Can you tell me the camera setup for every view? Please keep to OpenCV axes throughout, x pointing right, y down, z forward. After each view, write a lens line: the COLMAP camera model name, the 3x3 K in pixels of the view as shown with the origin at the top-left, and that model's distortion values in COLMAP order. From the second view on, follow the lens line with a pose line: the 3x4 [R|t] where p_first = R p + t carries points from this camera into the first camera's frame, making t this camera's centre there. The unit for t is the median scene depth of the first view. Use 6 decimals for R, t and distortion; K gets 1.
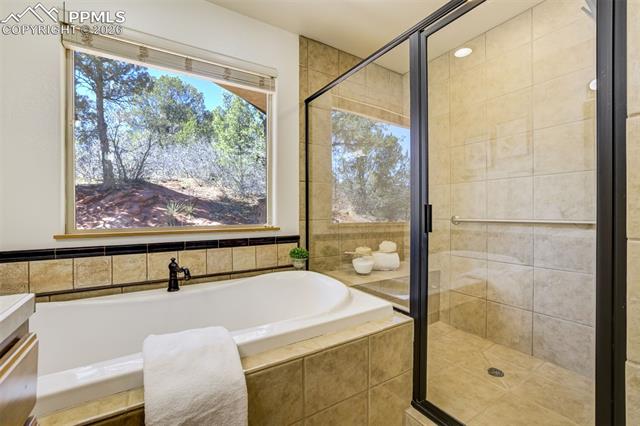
lens RADIAL K [[273.4, 0, 324.5], [0, 273.4, 209.8], [0, 0, 1]] dist [-0.024446, 0.005956]
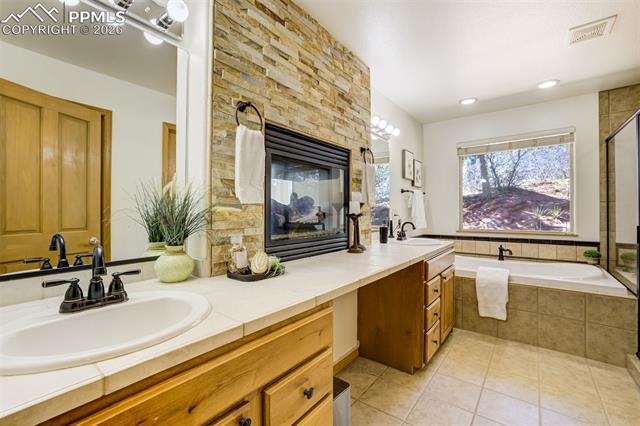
lens RADIAL K [[273.4, 0, 323.2], [0, 273.4, 210.2], [0, 0, 1]] dist [-0.024446, 0.005956]
pose [[0.330733, -0.003758, -0.943717, 0.200083], [0.006357, 0.999978, -0.001754, -0.019804], [0.943703, -0.005419, 0.330750, -0.205330]]
